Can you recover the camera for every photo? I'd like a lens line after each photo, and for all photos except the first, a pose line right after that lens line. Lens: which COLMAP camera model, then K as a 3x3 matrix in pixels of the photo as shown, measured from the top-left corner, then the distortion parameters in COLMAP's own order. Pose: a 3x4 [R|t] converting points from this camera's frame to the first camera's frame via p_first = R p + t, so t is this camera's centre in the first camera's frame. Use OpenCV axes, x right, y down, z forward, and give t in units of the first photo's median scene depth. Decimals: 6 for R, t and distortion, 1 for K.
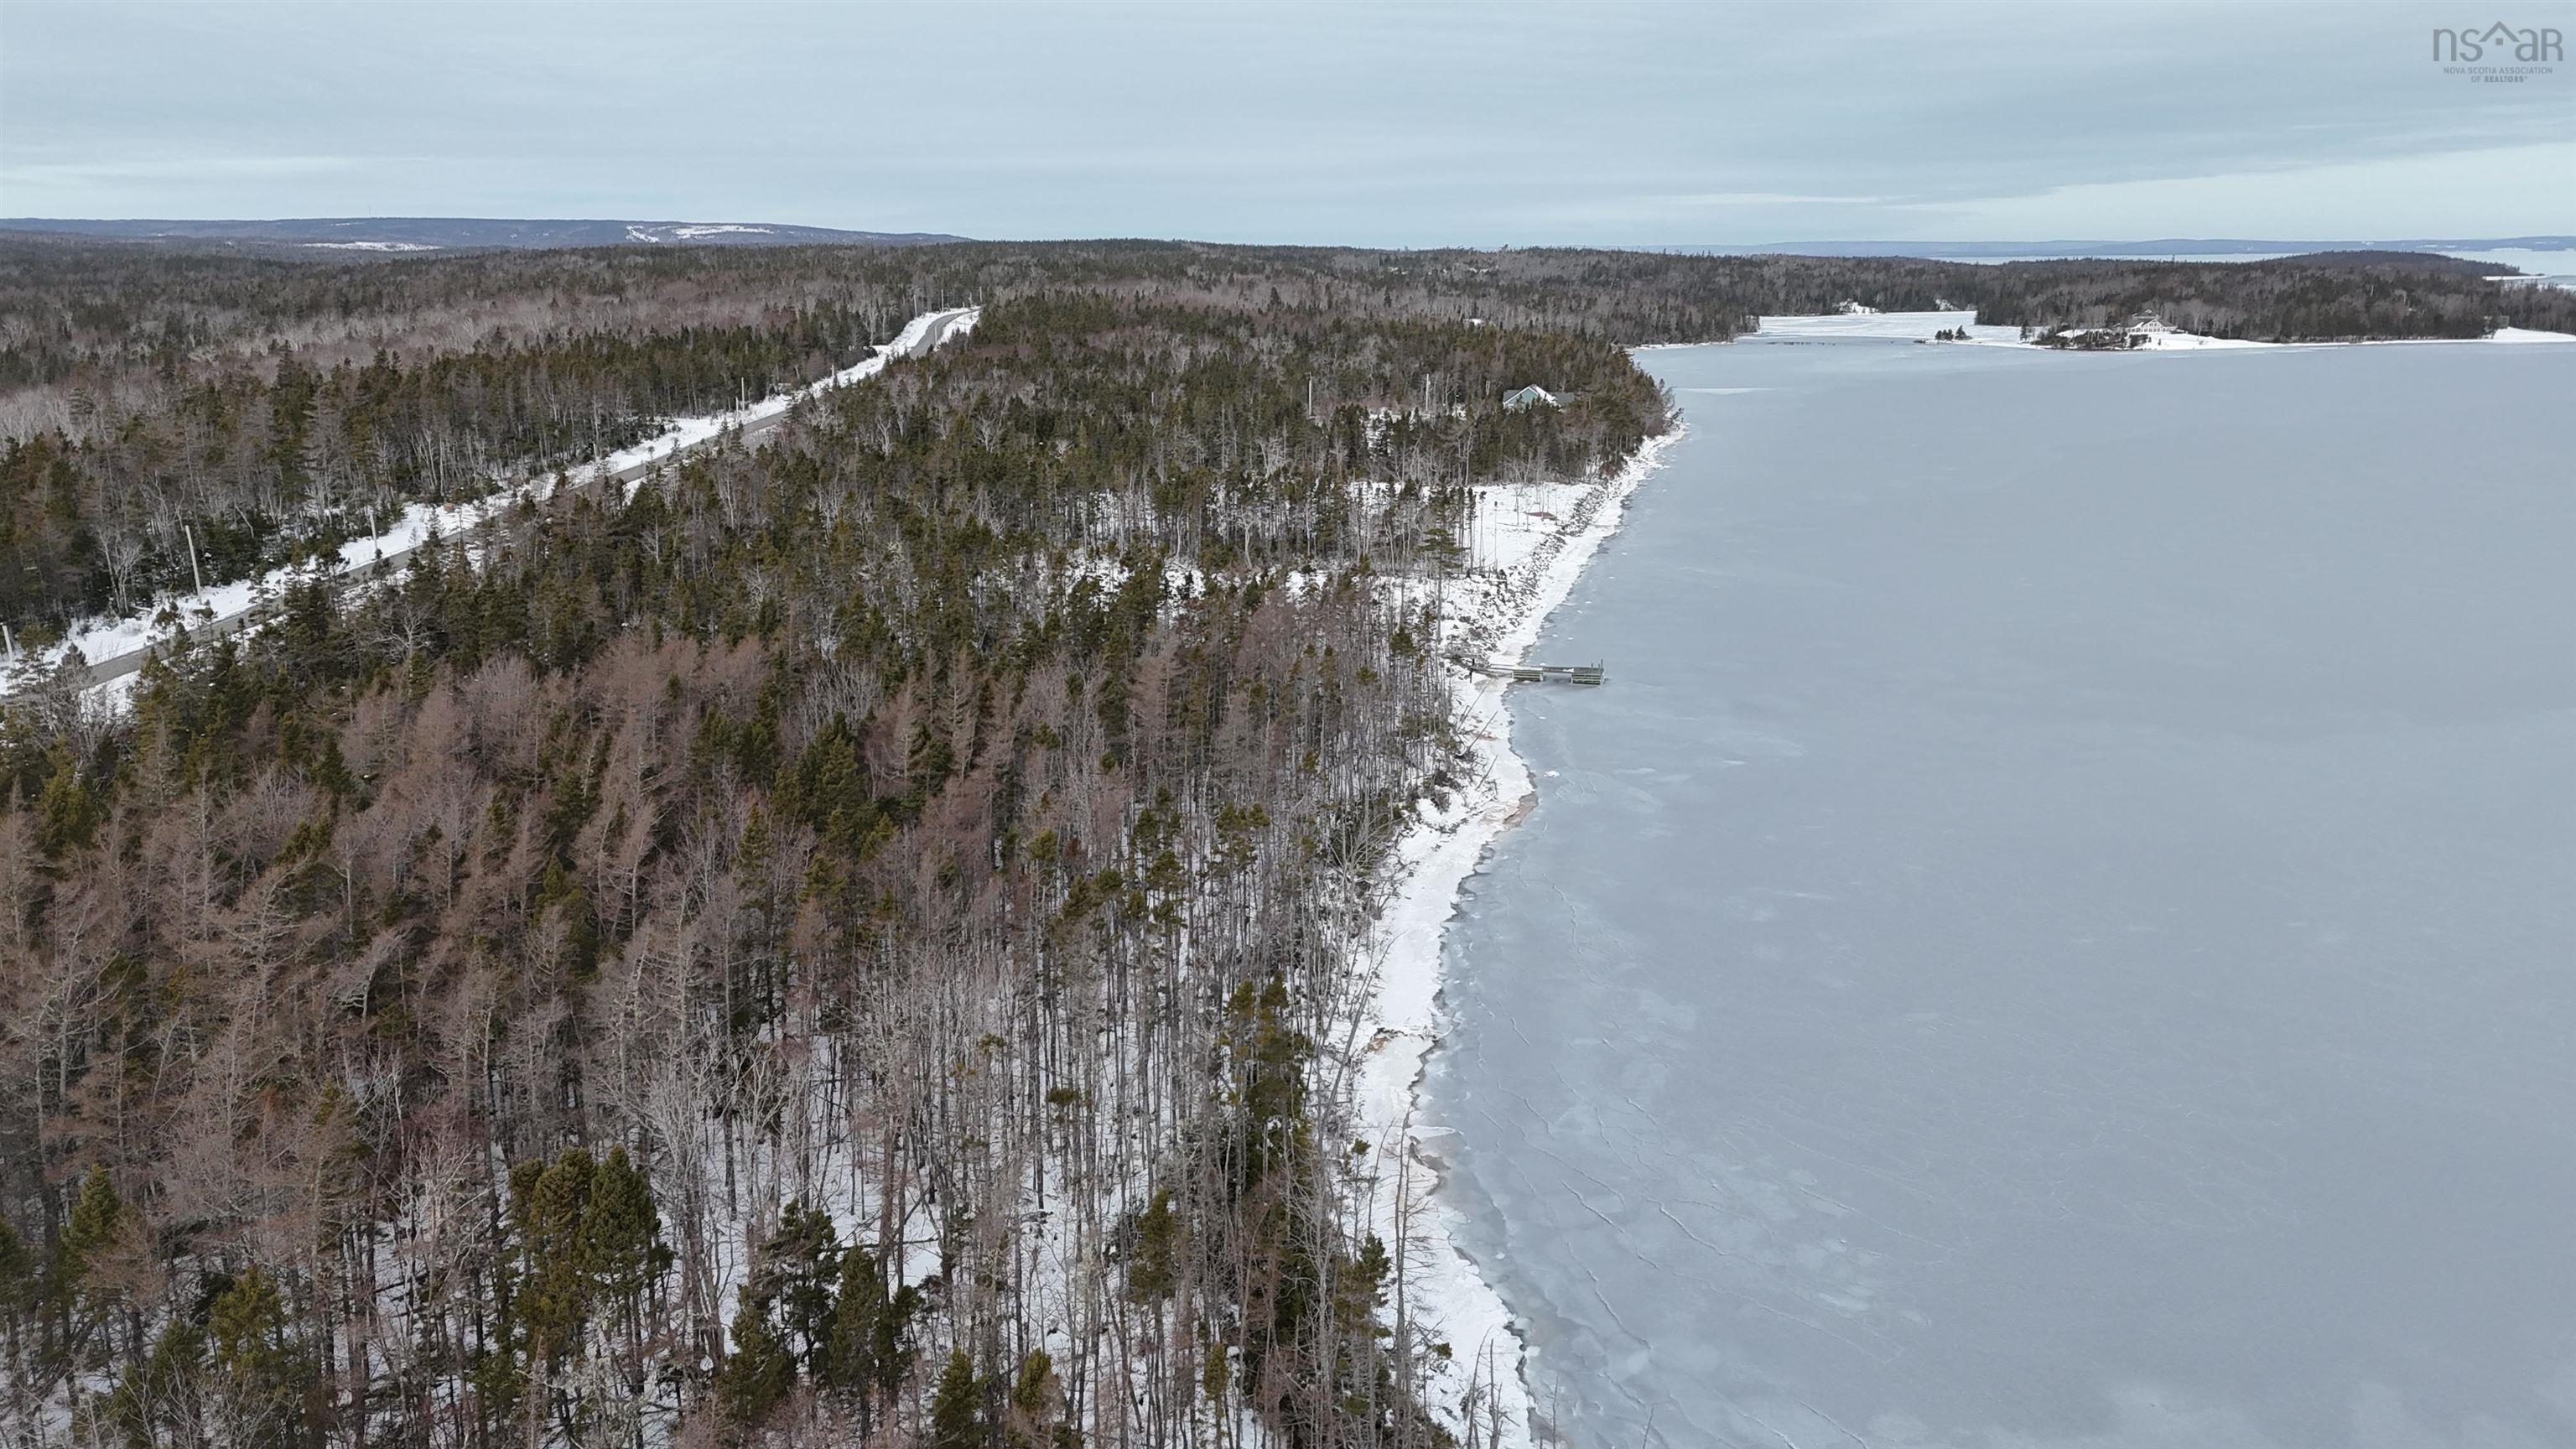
lens RADIAL K [[1870.7, 0, 1288.0], [0, 1870.7, 724.5], [0, 0, 1]] dist [0.086854, -0.093174]
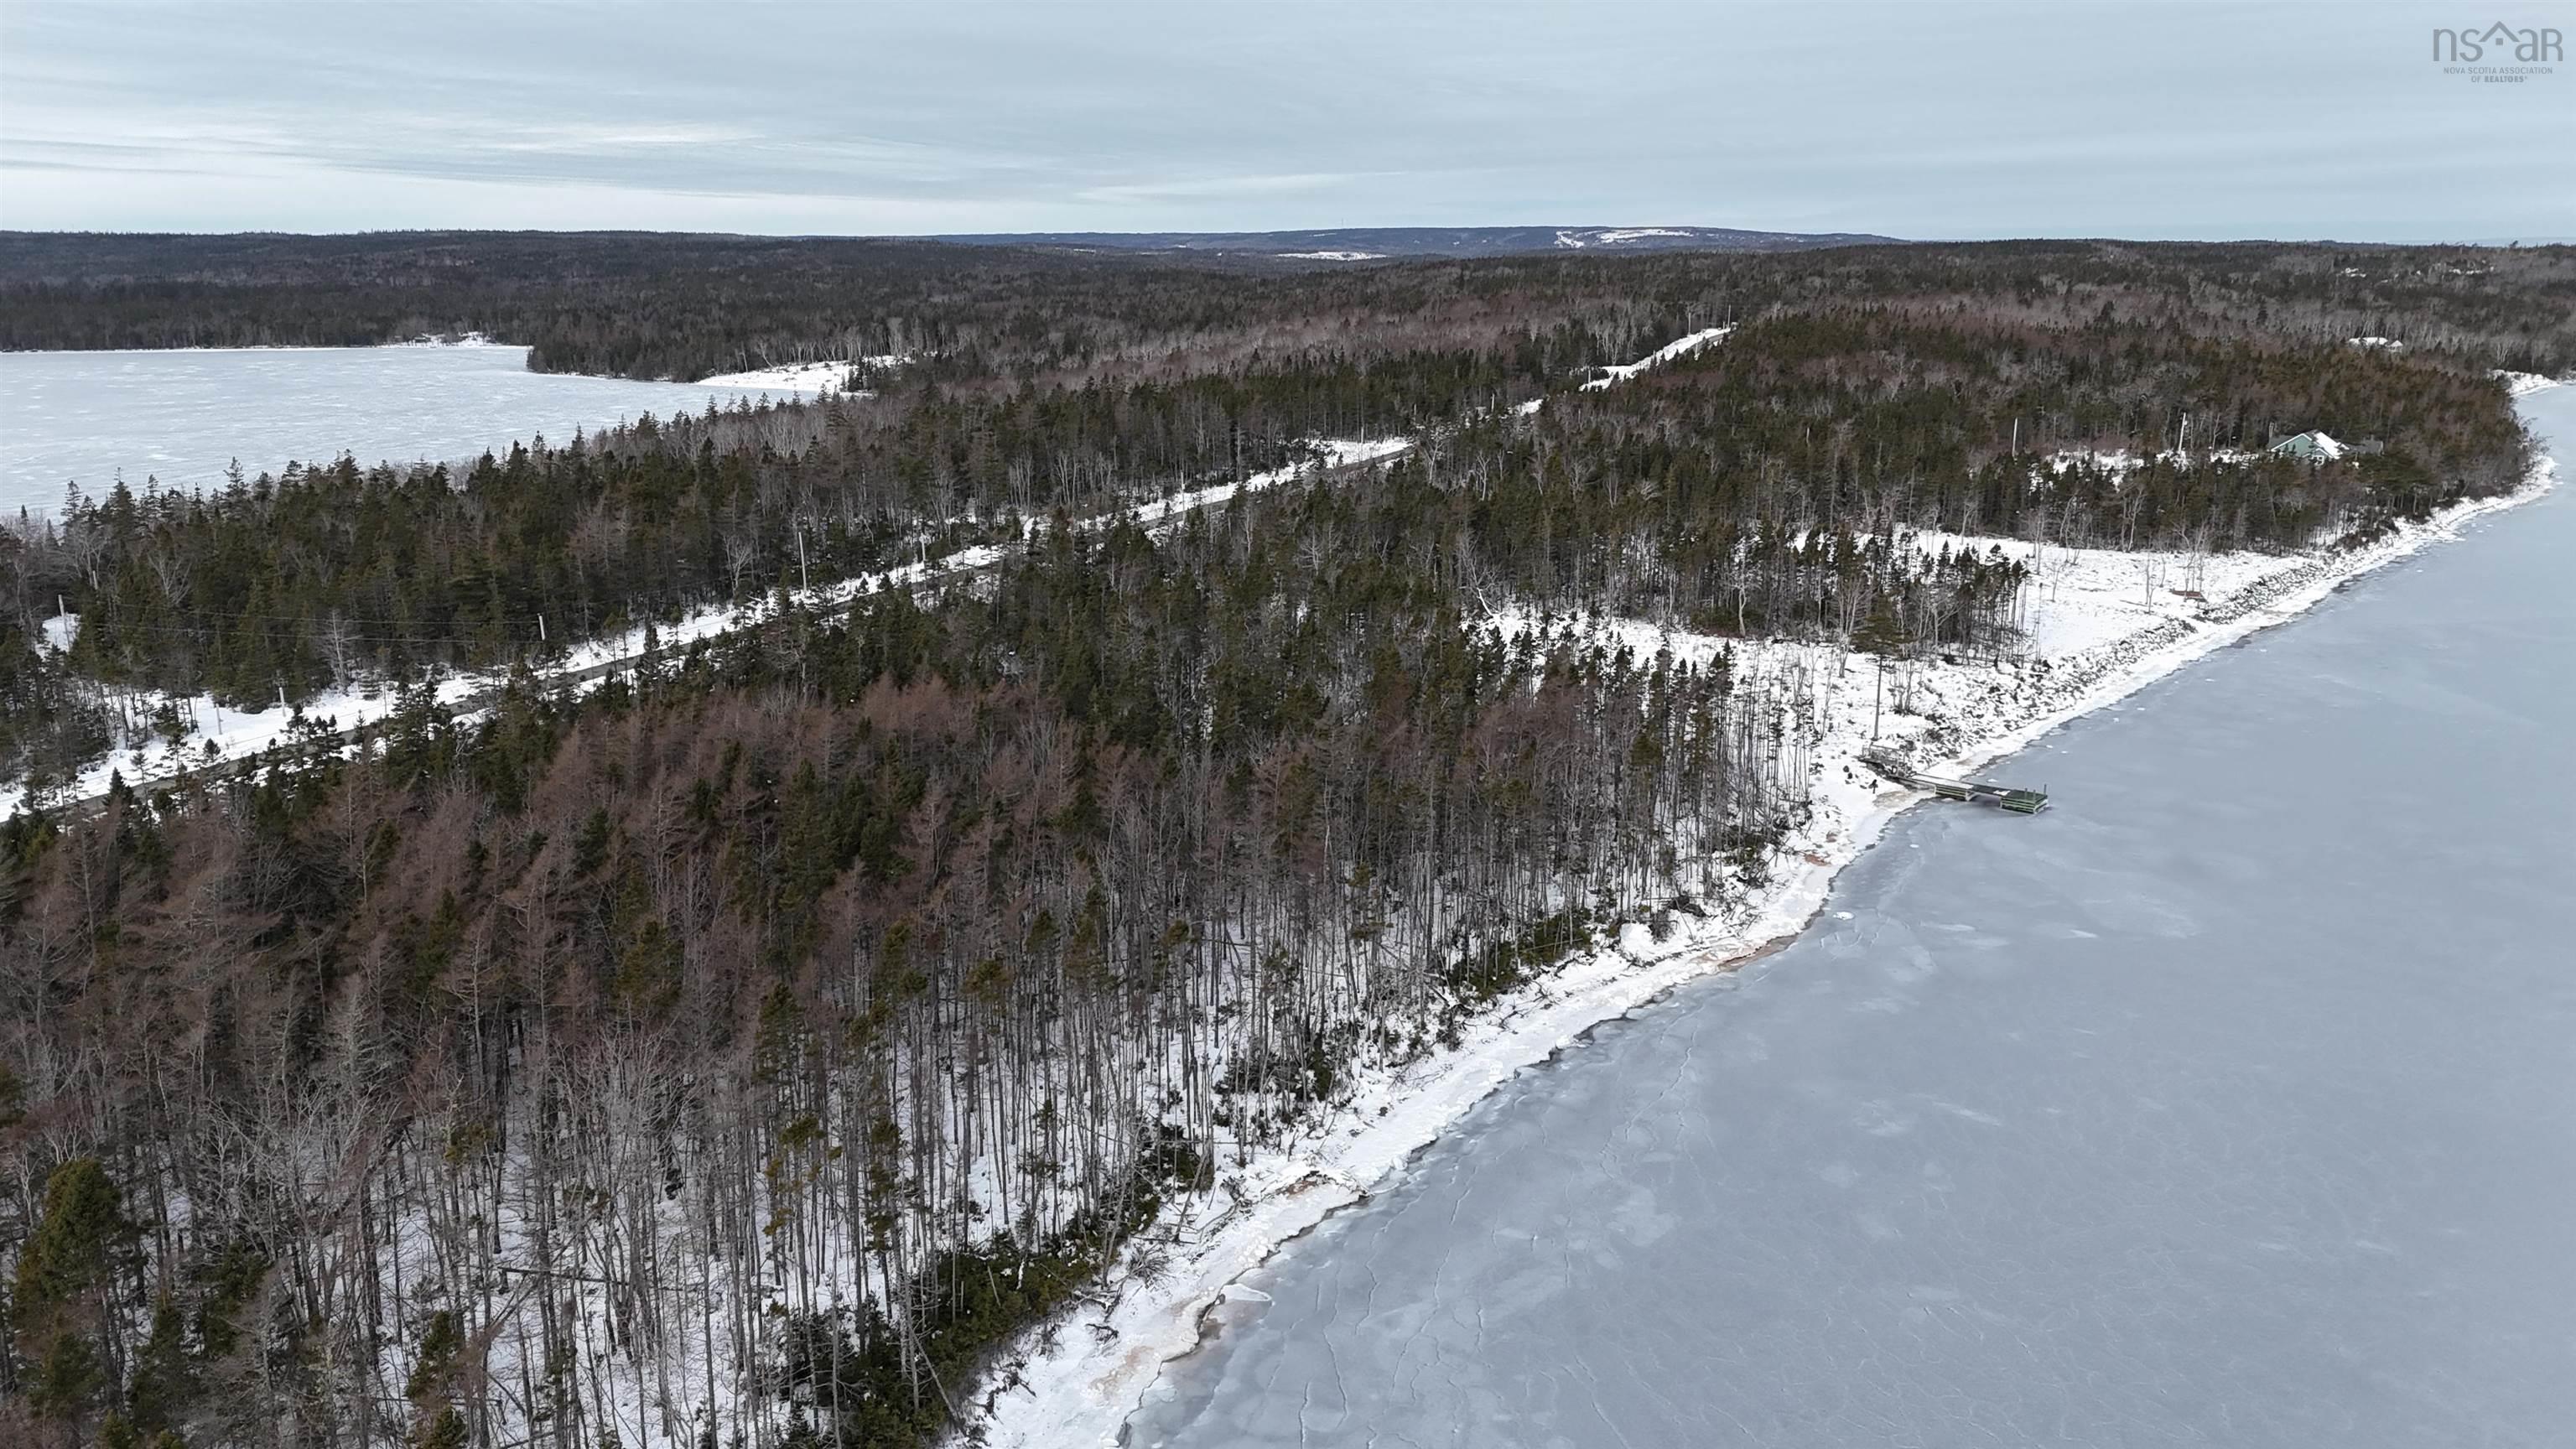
lens RADIAL K [[1870.7, 0, 1288.0], [0, 1870.7, 724.5], [0, 0, 1]] dist [0.086854, -0.093174]
pose [[0.891445, 0.106159, -0.440517, 0.235758], [-0.106016, 0.994050, 0.025015, -0.046679], [0.440552, 0.024402, 0.897395, 0.071960]]
